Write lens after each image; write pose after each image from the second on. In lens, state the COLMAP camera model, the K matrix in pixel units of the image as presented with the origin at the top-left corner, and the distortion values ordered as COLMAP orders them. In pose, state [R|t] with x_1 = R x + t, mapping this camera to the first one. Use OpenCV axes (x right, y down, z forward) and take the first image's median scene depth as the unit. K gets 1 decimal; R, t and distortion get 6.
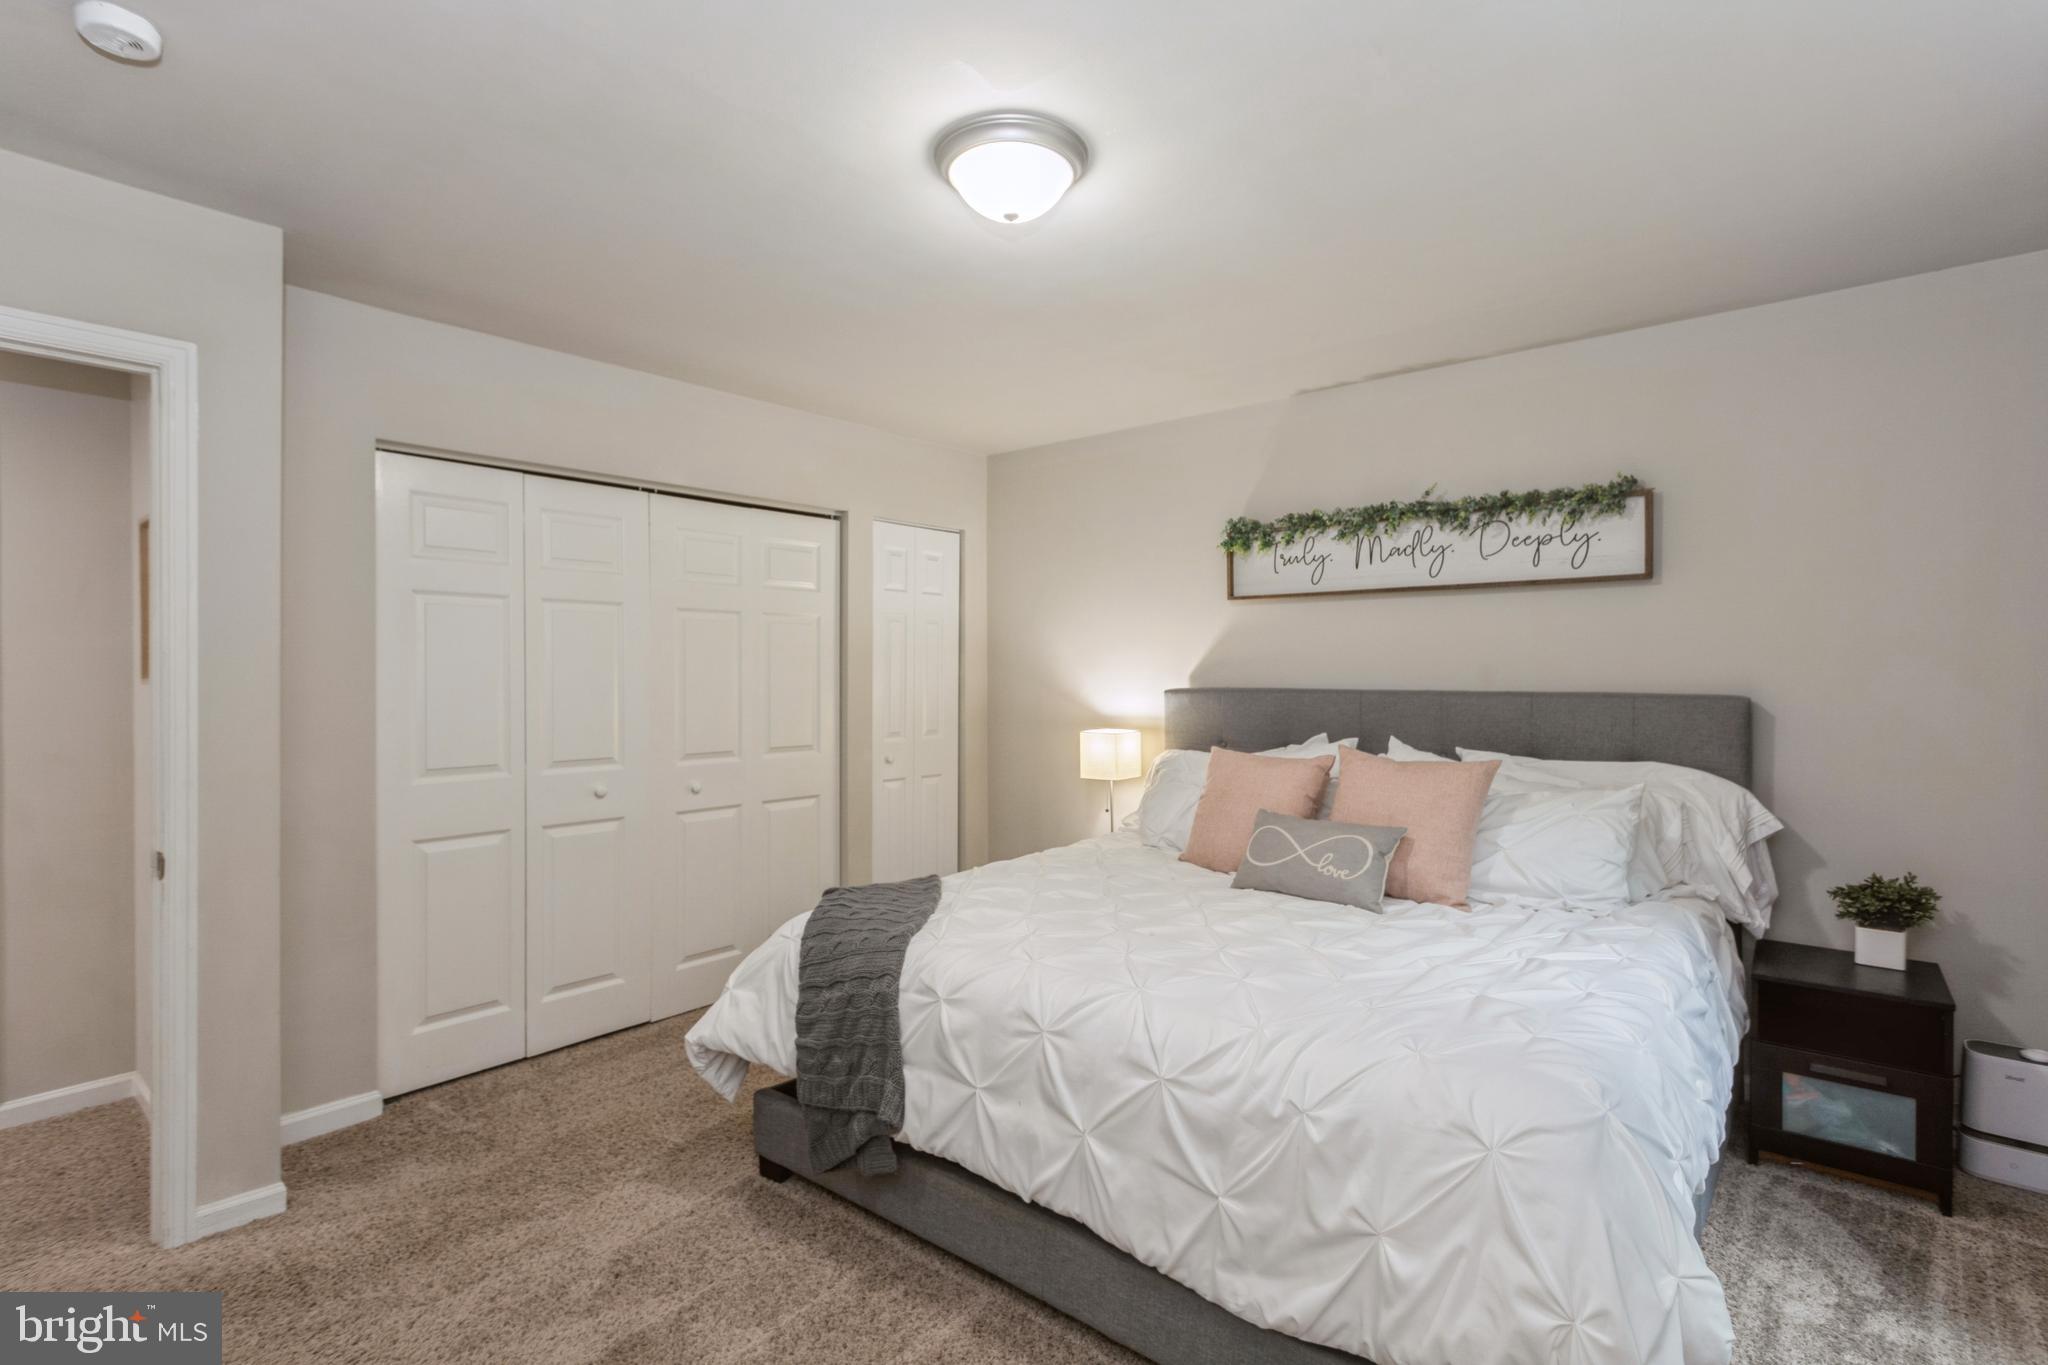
lens RADIAL K [[972.0, 0, 1018.6], [0, 972.0, 676.9], [0, 0, 1]] dist [-0.000448, 0.000924]
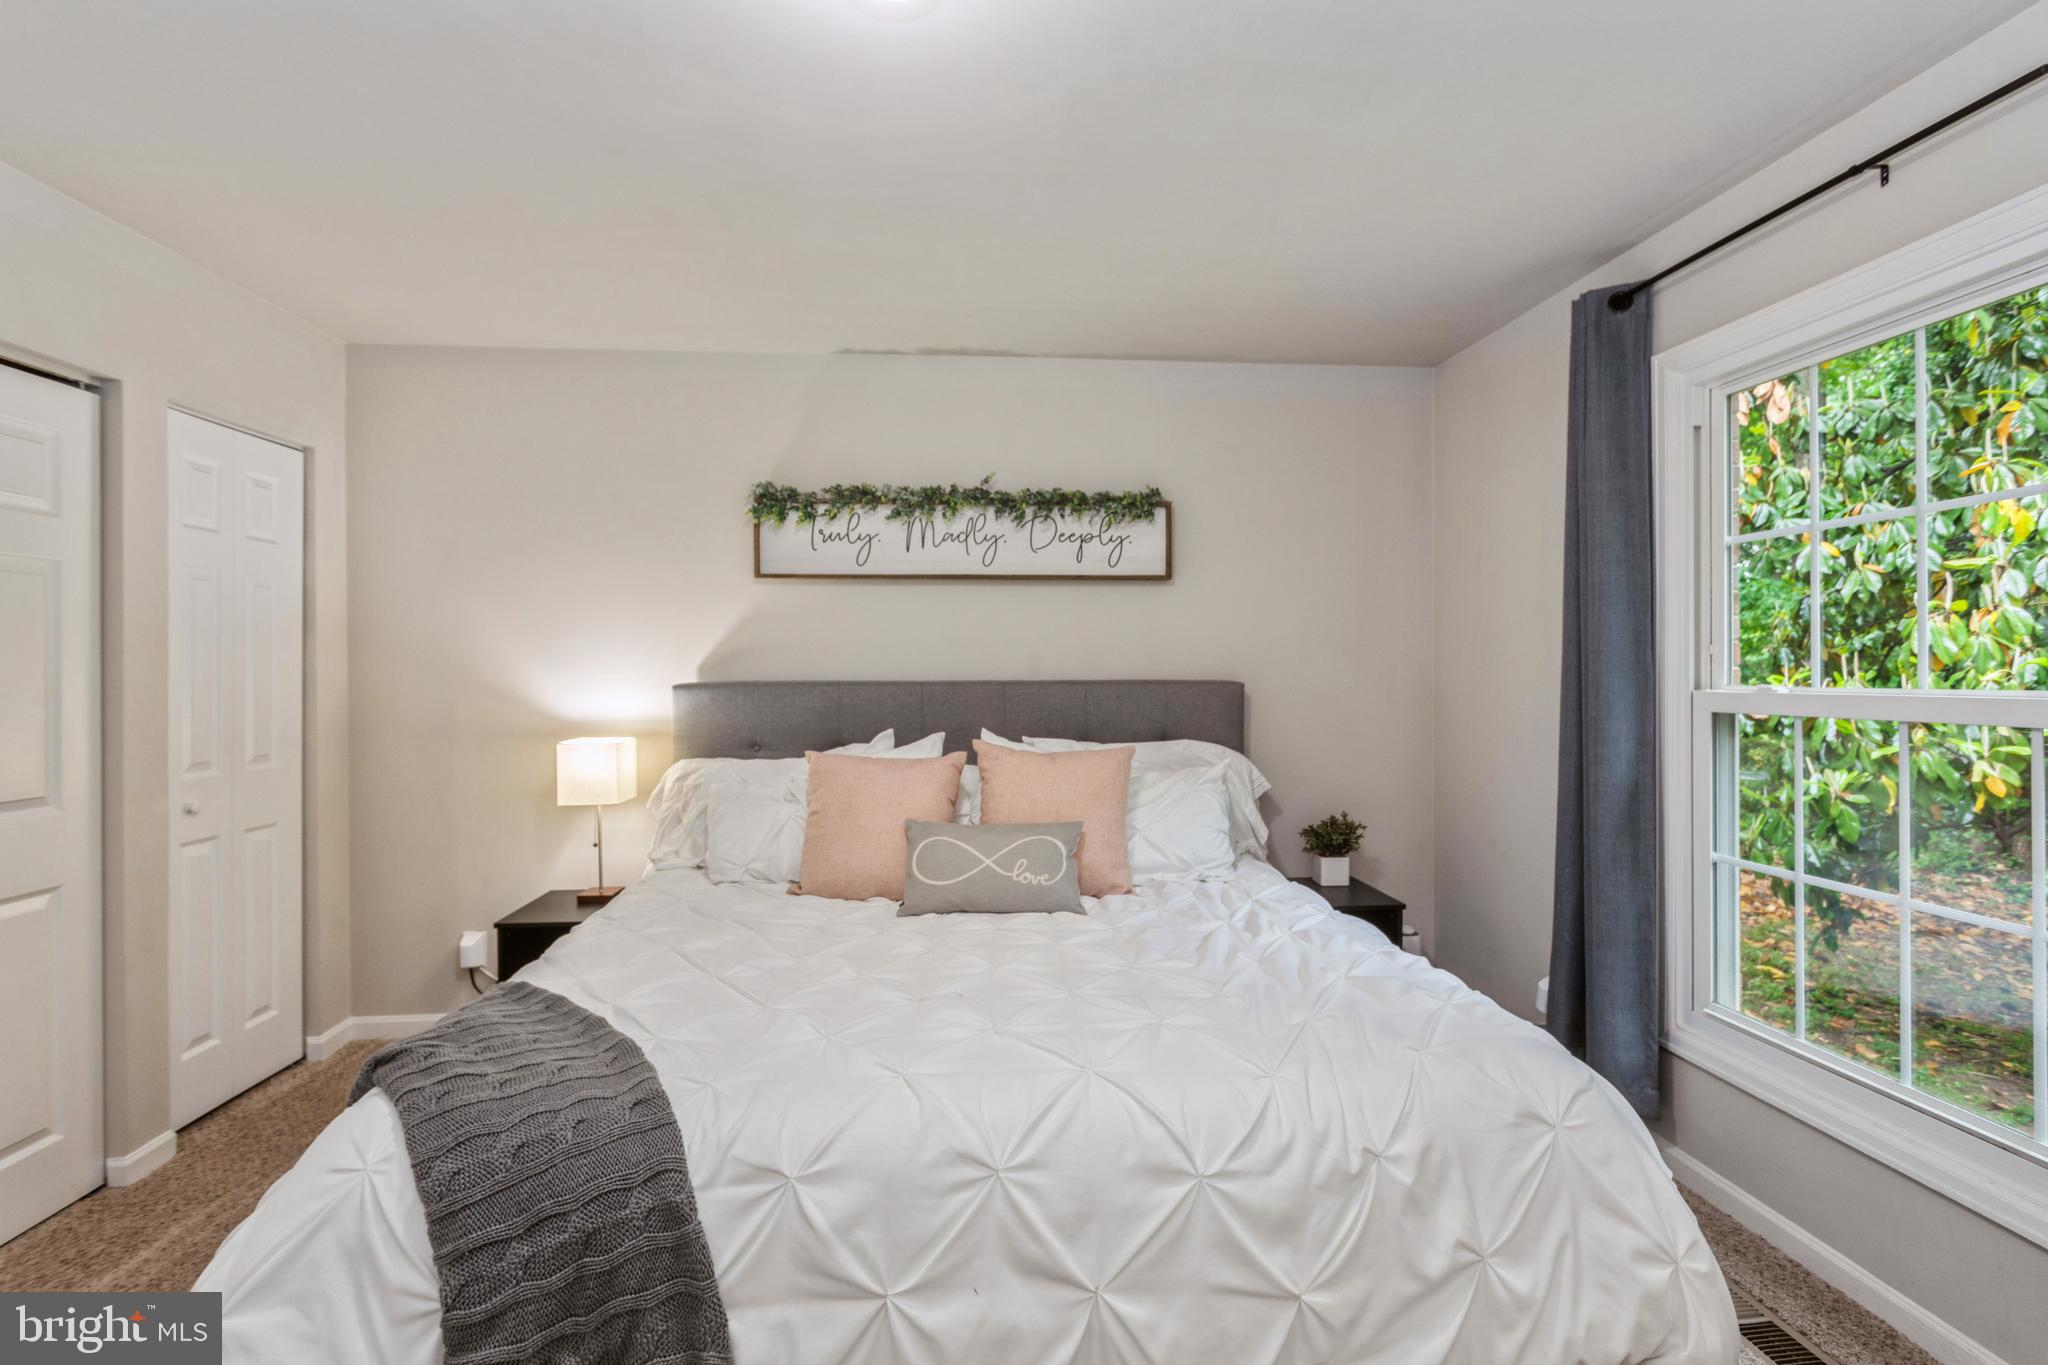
lens RADIAL K [[972.0, 0, 1020.4], [0, 972.0, 670.2], [0, 0, 1]] dist [-0.000448, 0.000924]
pose [[0.708085, -0.005051, 0.706109, -0.266580], [0.006489, 0.999979, 0.000646, 0.003086], [-0.706097, 0.004125, 0.708103, 0.291106]]
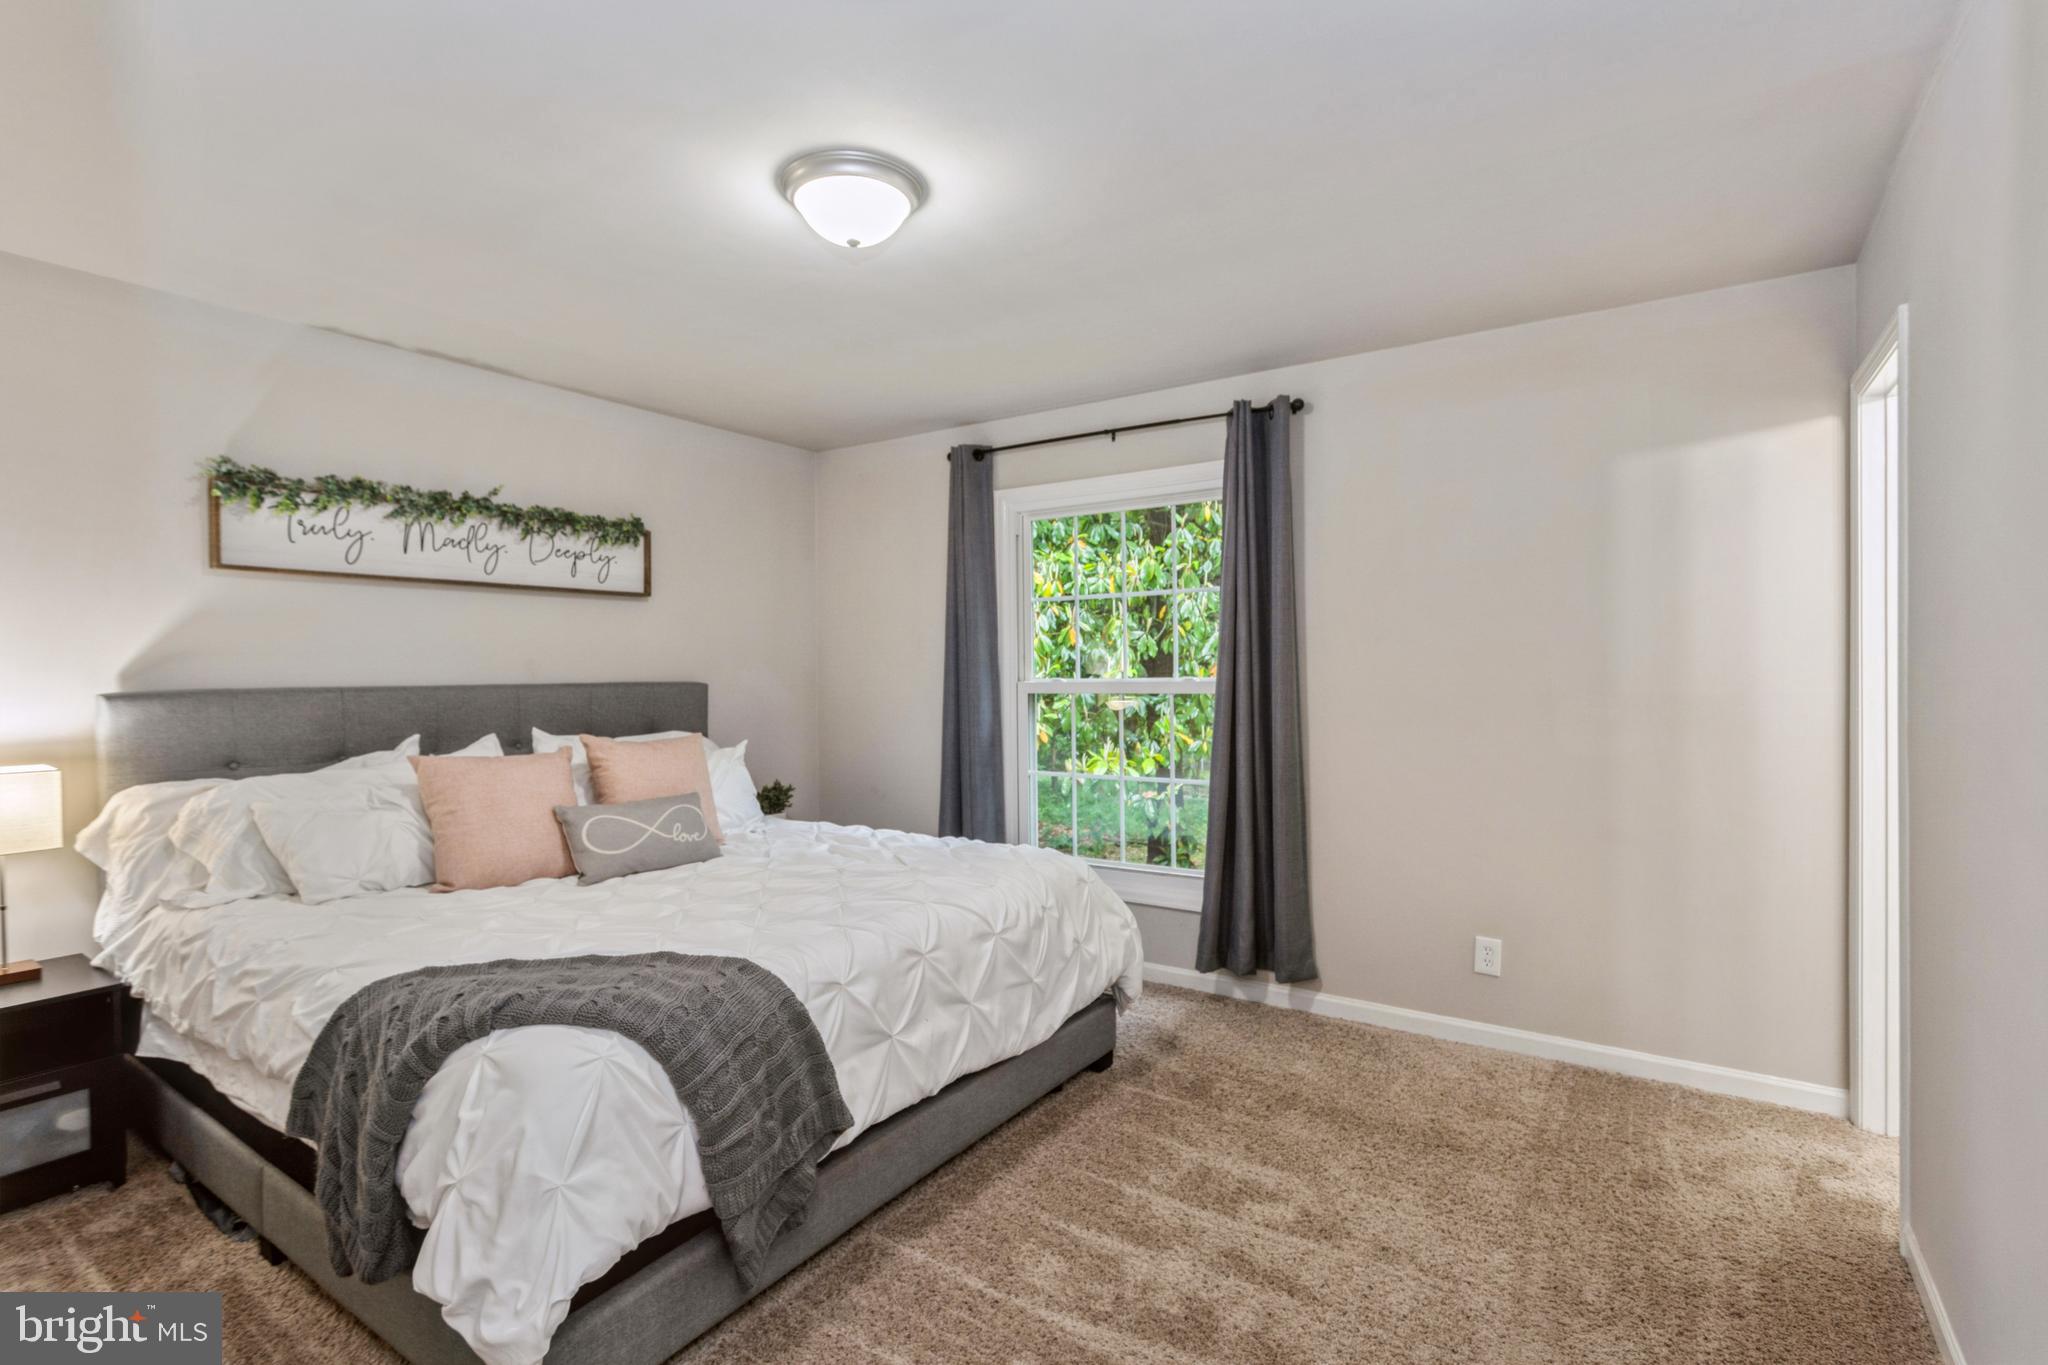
lens RADIAL K [[972.0, 0, 1029.9], [0, 972.0, 680.9], [0, 0, 1]] dist [-0.000448, 0.000924]
pose [[-0.122137, -0.011726, 0.992444, -0.705111], [0.011438, 0.999847, 0.013221, 0.003046], [-0.992447, 0.012966, -0.121984, 0.595746]]
